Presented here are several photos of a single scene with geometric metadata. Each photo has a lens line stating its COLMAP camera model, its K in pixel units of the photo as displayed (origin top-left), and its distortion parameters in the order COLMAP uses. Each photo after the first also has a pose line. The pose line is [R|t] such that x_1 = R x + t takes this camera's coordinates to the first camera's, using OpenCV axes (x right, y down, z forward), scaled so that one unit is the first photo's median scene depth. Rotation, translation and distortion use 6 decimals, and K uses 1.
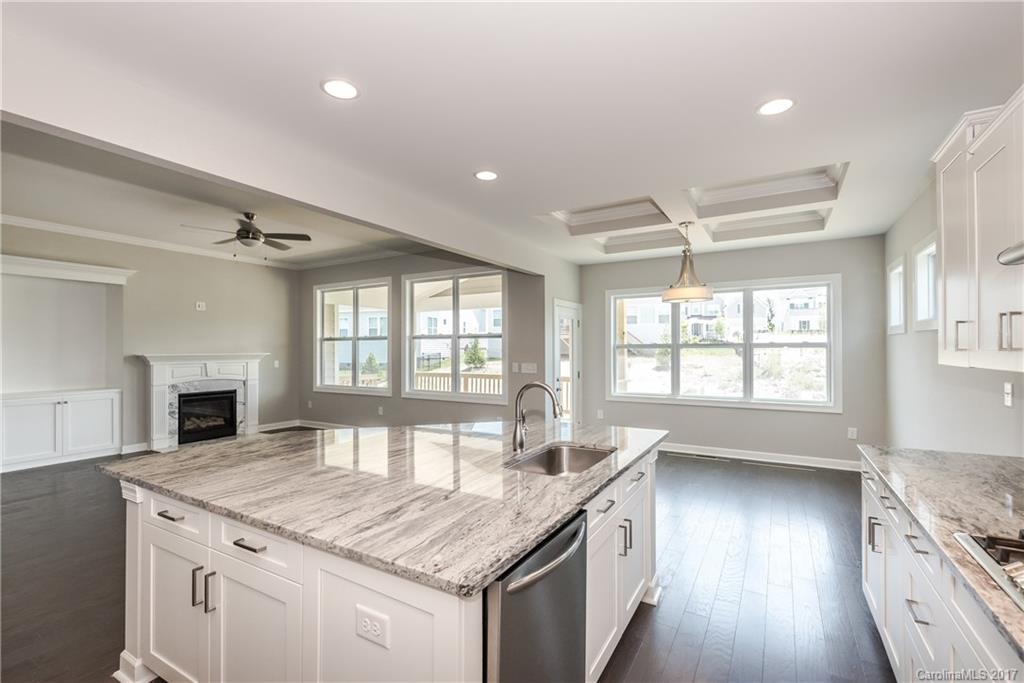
lens RADIAL K [[441.4, 0, 505.1], [0, 441.4, 347.2], [0, 0, 1]] dist [-0.000649, -0.000203]
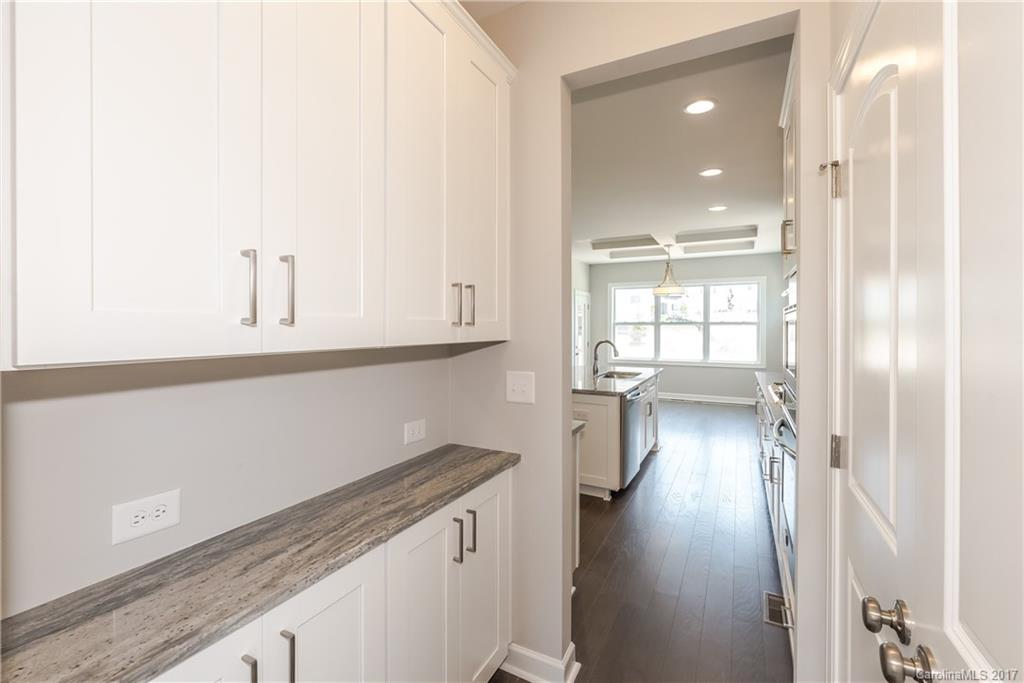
lens RADIAL K [[444.9, 0, 507.5], [0, 444.9, 335.0], [0, 0, 1]] dist [-0.001779, -0.000576]
pose [[0.997088, 0.001319, 0.076248, -0.224263], [-0.003021, 0.999749, 0.022219, 0.003507], [-0.076200, -0.022385, 0.996841, -0.430398]]
